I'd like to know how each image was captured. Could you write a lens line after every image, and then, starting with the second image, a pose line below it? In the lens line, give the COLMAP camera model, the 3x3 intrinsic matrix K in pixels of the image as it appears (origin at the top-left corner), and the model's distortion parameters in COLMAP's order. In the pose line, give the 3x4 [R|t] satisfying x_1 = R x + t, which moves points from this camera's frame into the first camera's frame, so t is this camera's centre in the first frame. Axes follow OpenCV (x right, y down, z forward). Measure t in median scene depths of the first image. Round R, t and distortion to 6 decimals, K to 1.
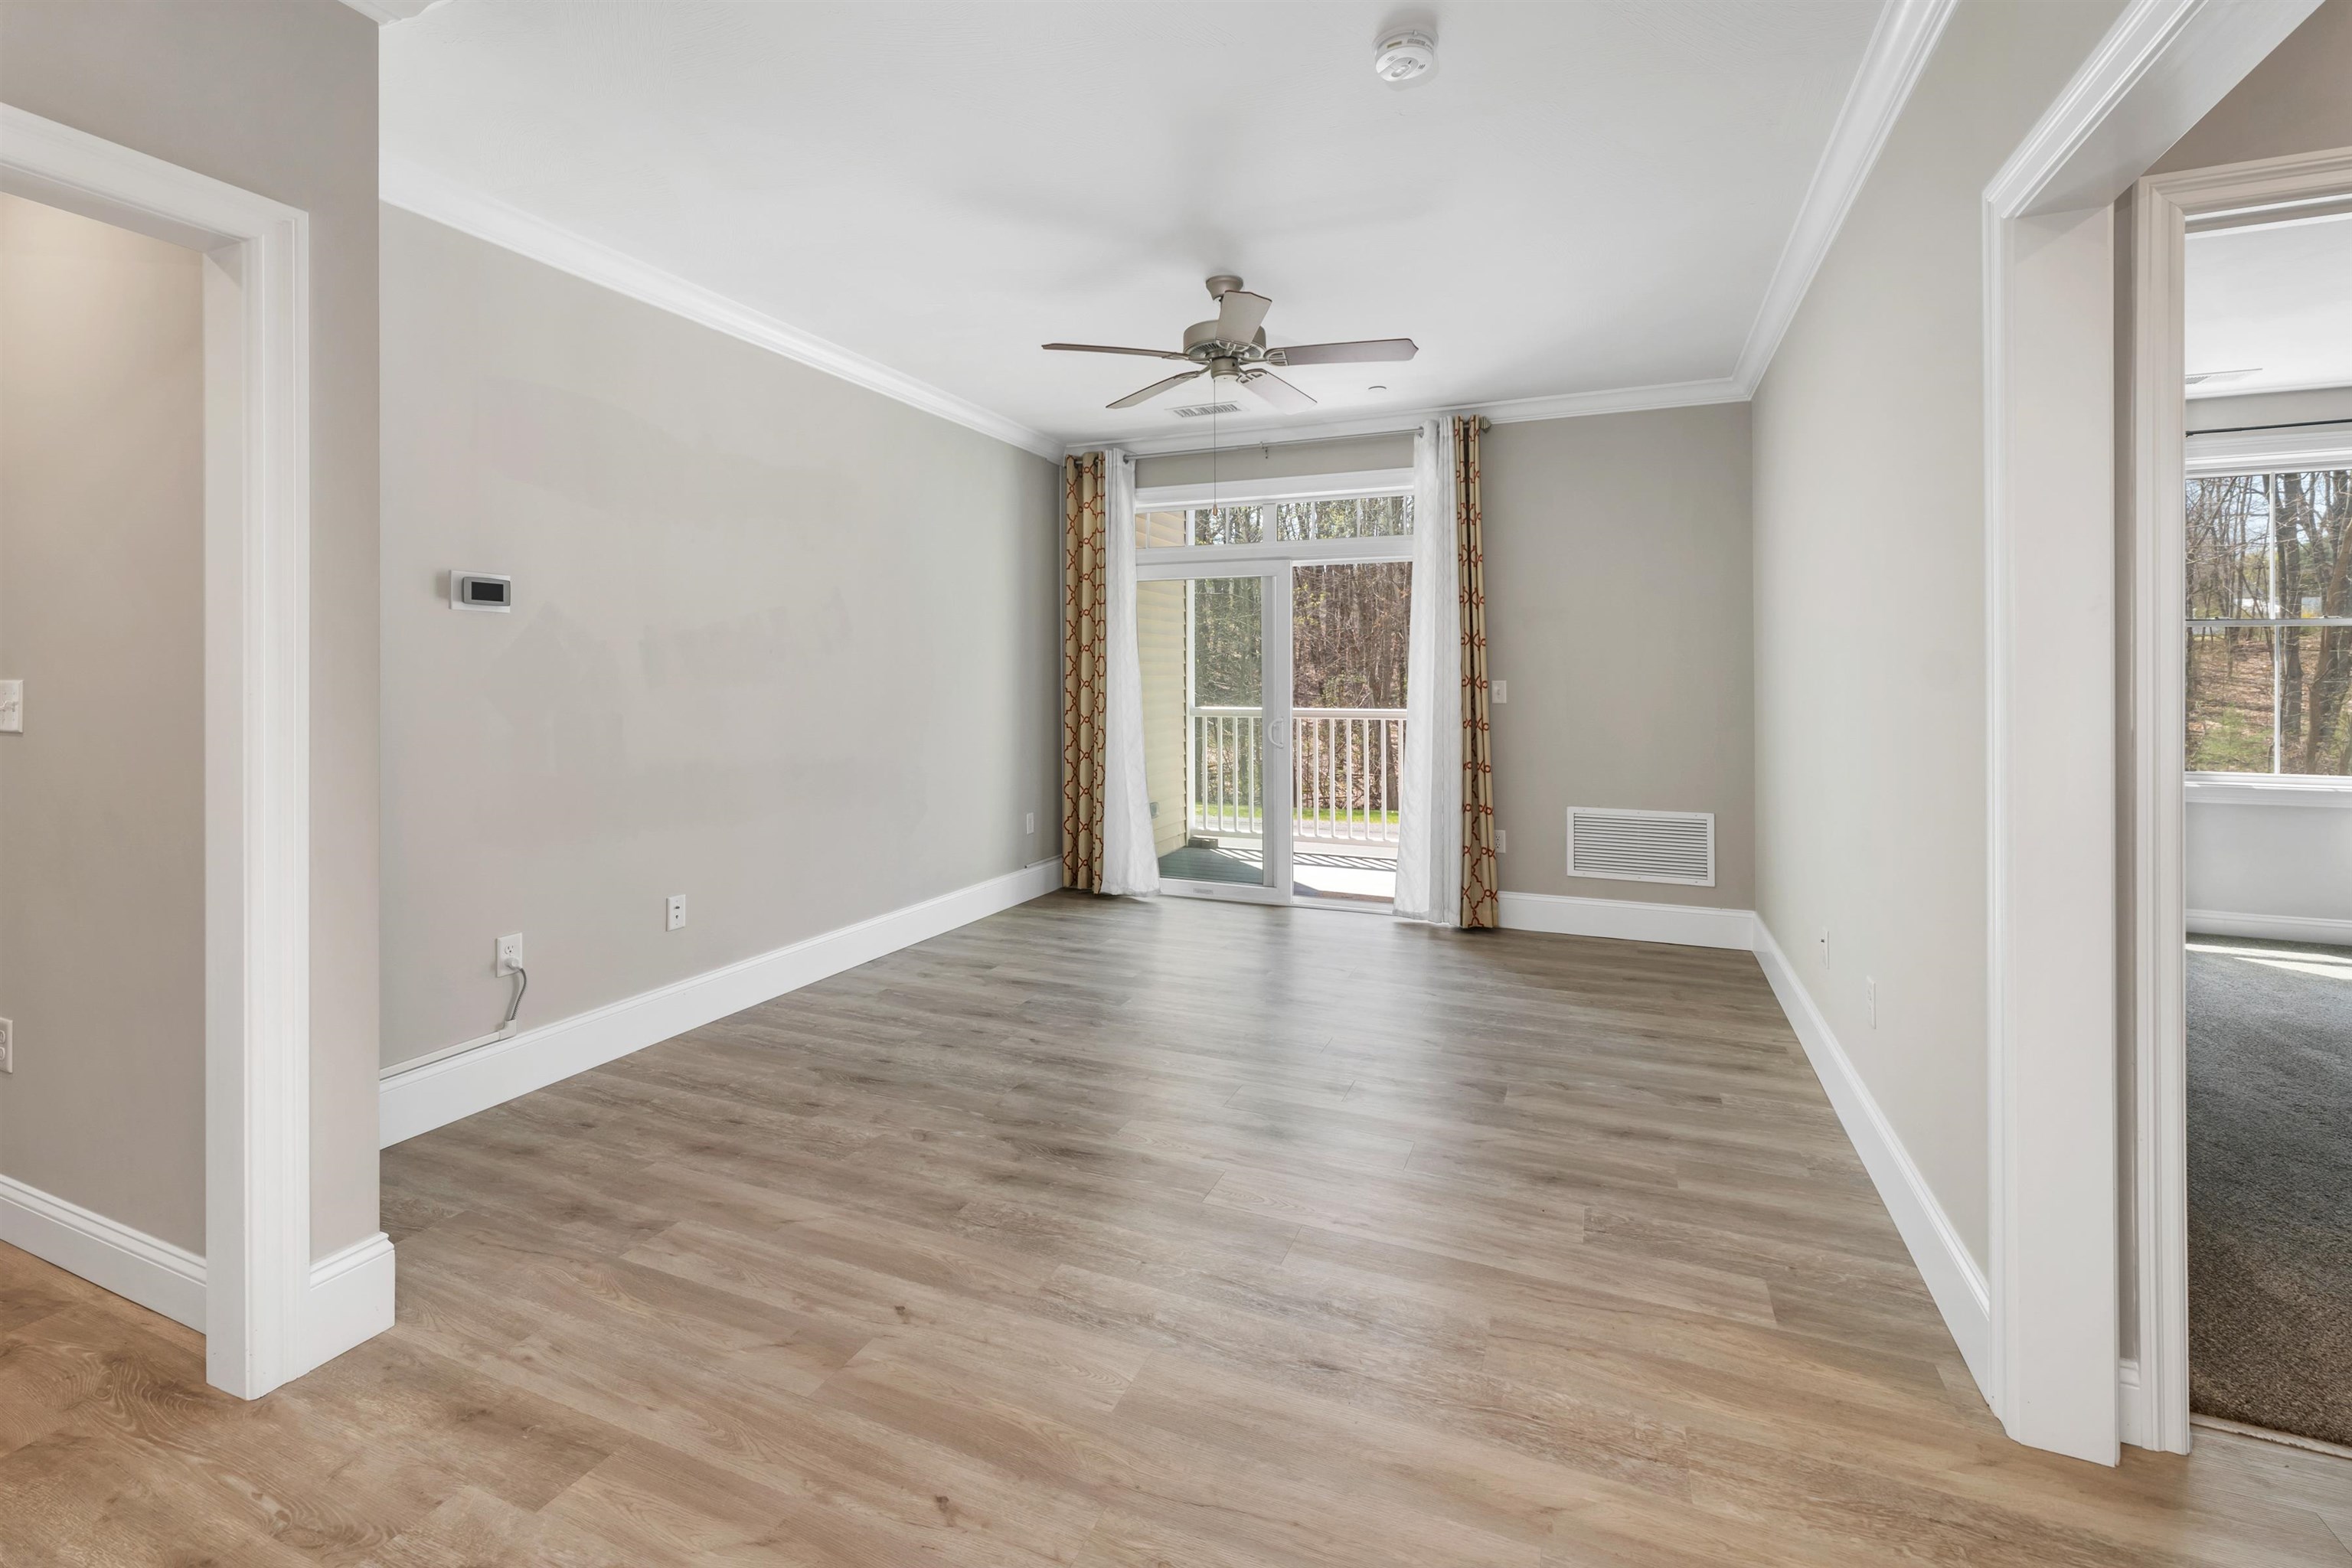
lens RADIAL K [[1018.2, 0, 1182.8], [0, 1018.2, 680.0], [0, 0, 1]] dist [0.000201, -0.000068]
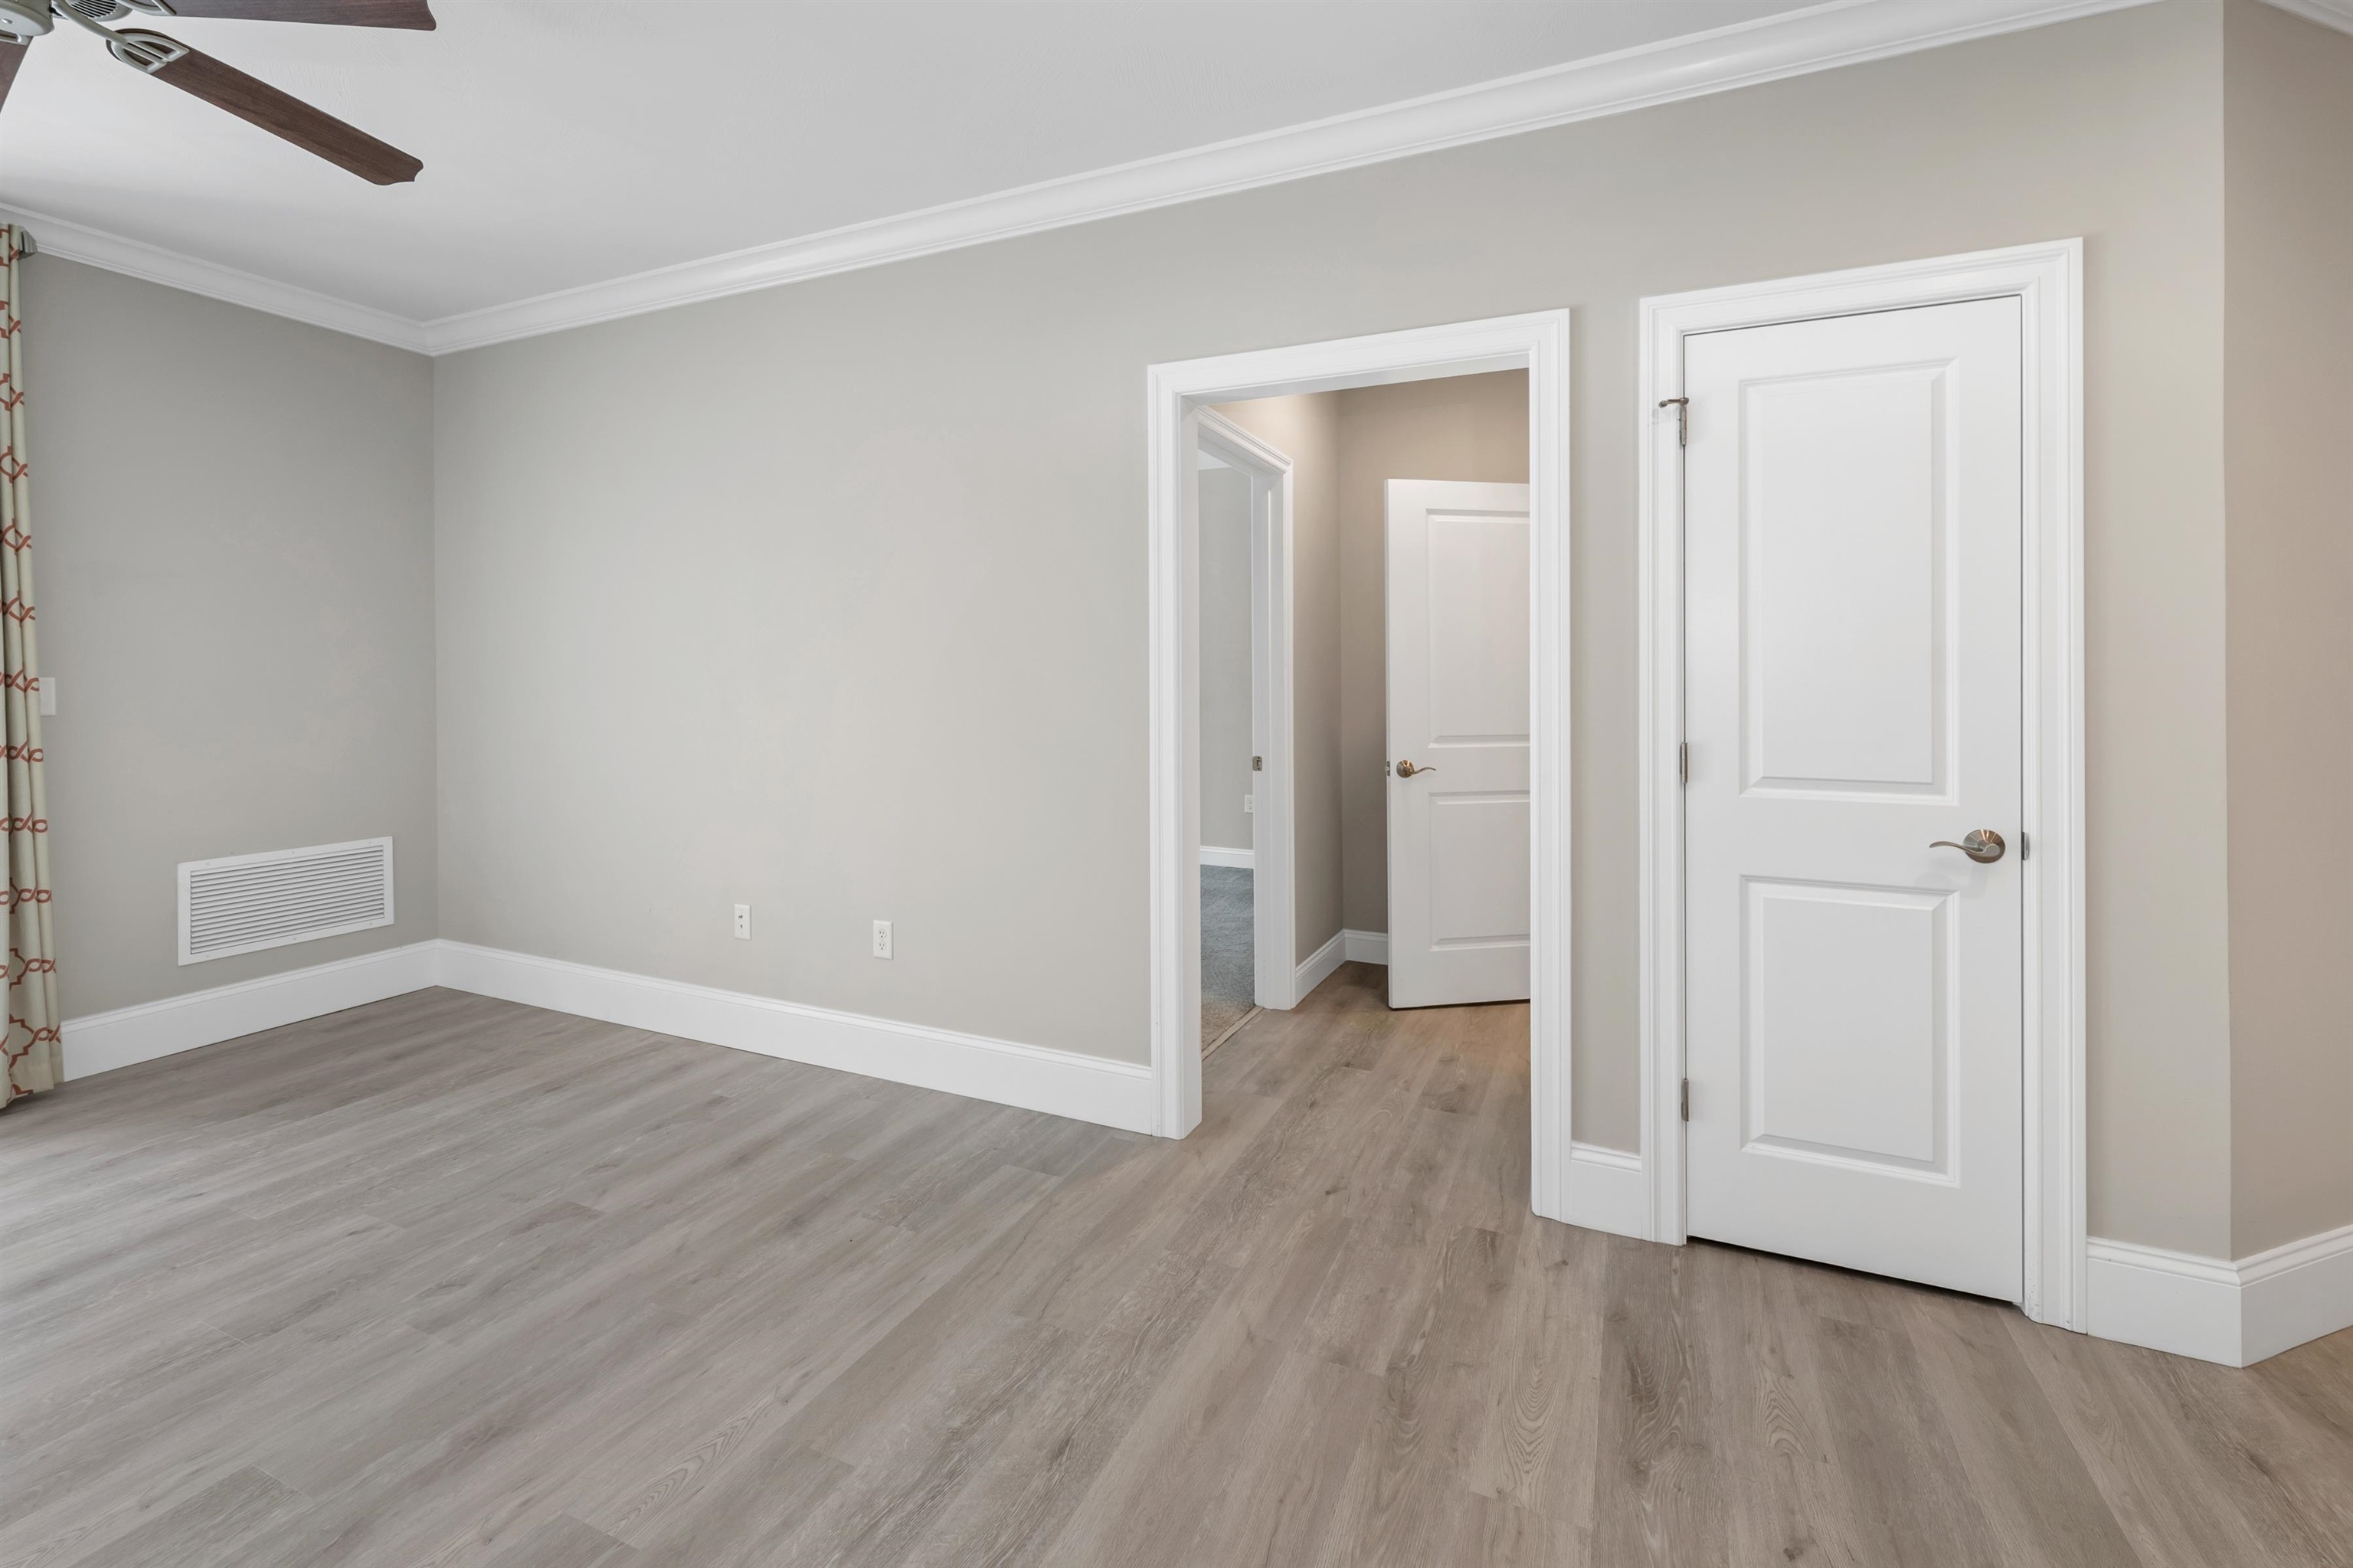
lens RADIAL K [[1018.7, 0, 1156.3], [0, 1018.7, 678.1], [0, 0, 1]] dist [0.000201, -0.000068]
pose [[0.031866, -0.002589, 0.999489, -0.526383], [-0.001448, 0.999995, 0.002636, -0.002727], [-0.999491, -0.001531, 0.031862, 0.626391]]
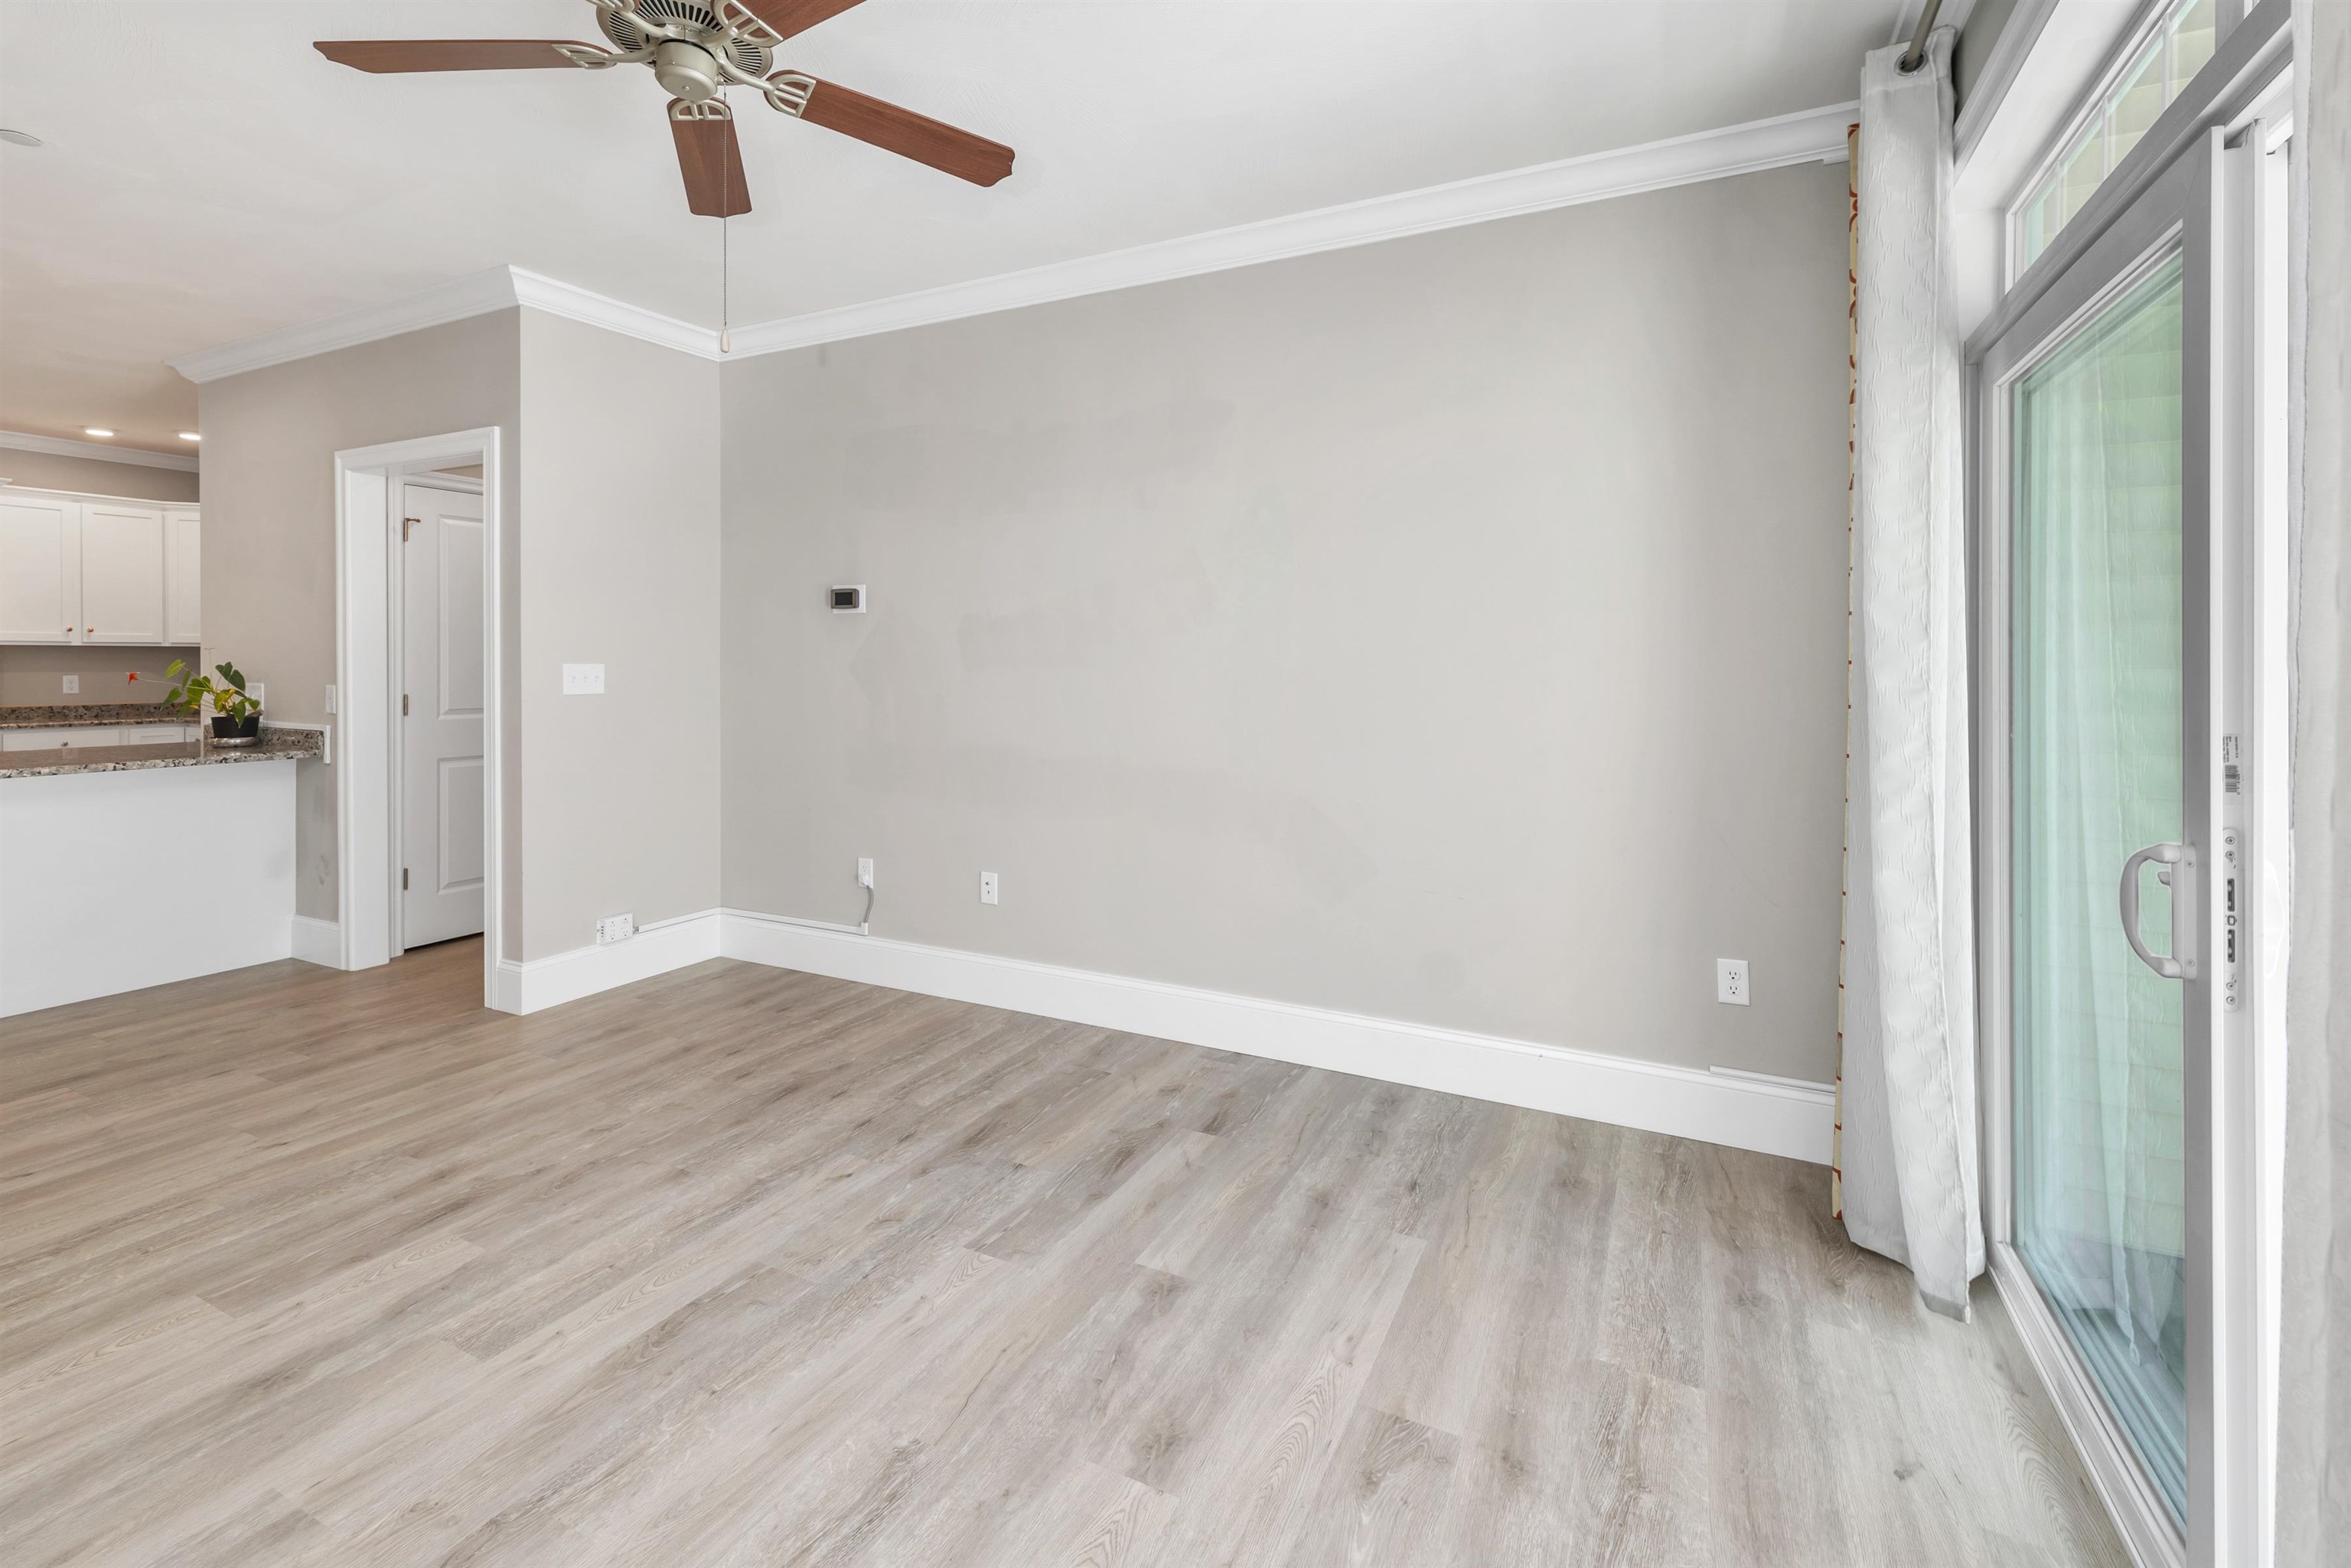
lens RADIAL K [[1017.7, 0, 1143.1], [0, 1017.7, 674.5], [0, 0, 1]] dist [0.000201, -0.000068]
pose [[-0.070073, 0.011579, -0.997475, 0.724099], [-0.006468, 0.999906, 0.012061, -0.005420], [0.997521, 0.007297, -0.069991, 1.684160]]
